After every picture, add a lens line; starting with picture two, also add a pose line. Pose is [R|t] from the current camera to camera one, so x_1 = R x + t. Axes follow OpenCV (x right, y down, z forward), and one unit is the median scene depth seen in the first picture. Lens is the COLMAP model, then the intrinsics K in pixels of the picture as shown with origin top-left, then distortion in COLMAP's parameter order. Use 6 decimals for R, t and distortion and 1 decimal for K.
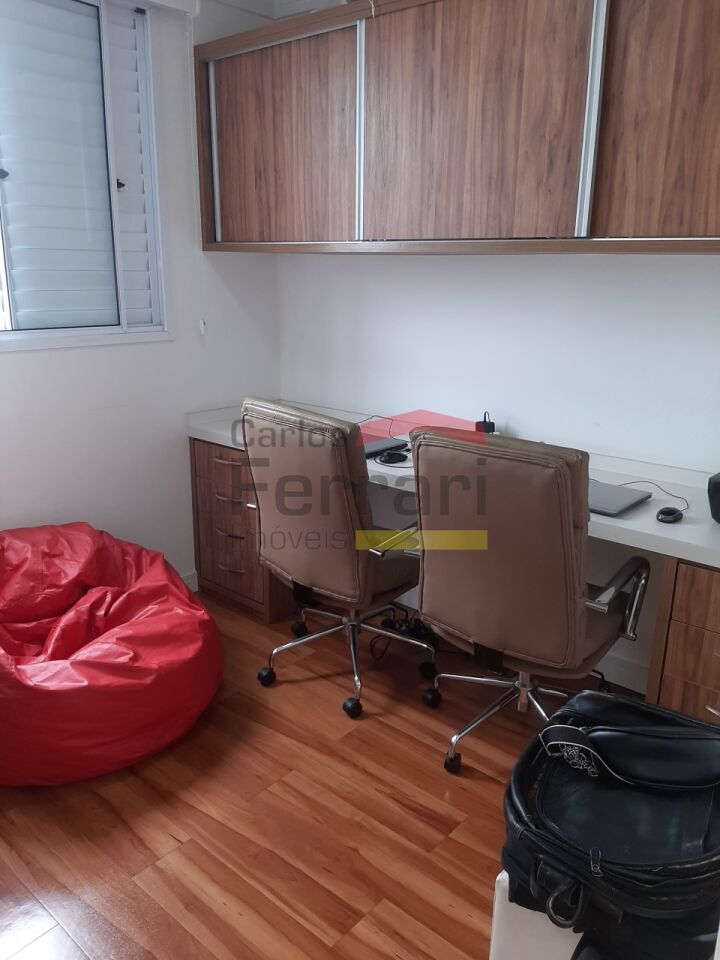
lens RADIAL K [[747.4, 0, 360.8], [0, 747.4, 483.0], [0, 0, 1]] dist [-0.011185, -0.004282]
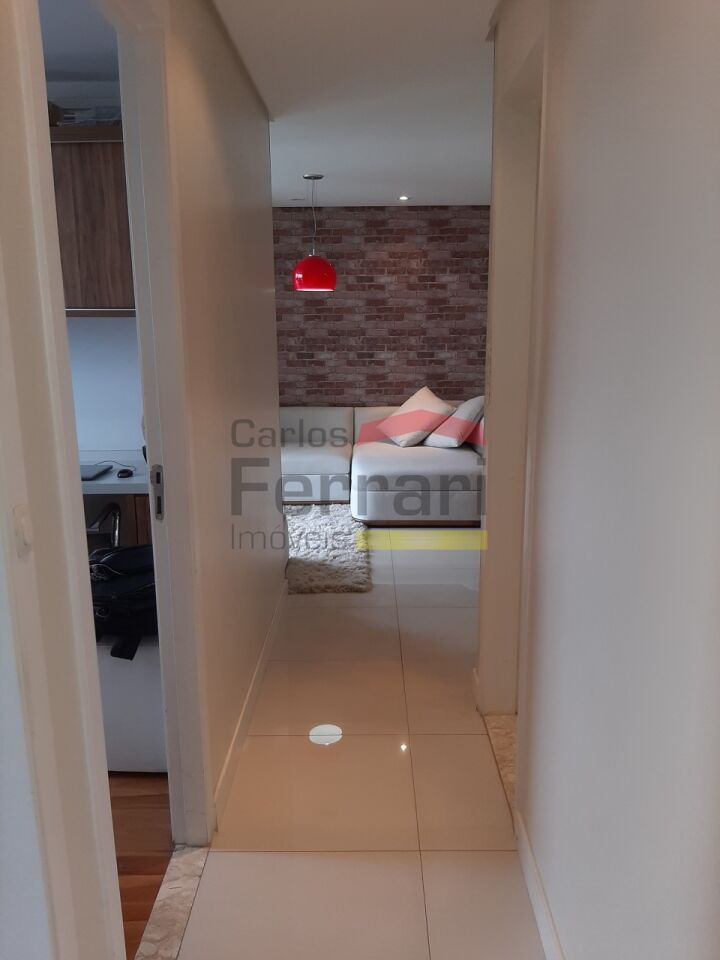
lens RADIAL K [[747.4, 0, 361.4], [0, 747.4, 480.5], [0, 0, 1]] dist [-0.011185, -0.004282]
pose [[0.753838, -0.161262, 0.636964, -0.254978], [0.204805, 0.978788, 0.005418, 0.163631], [-0.624326, 0.126369, 0.770874, -0.620602]]
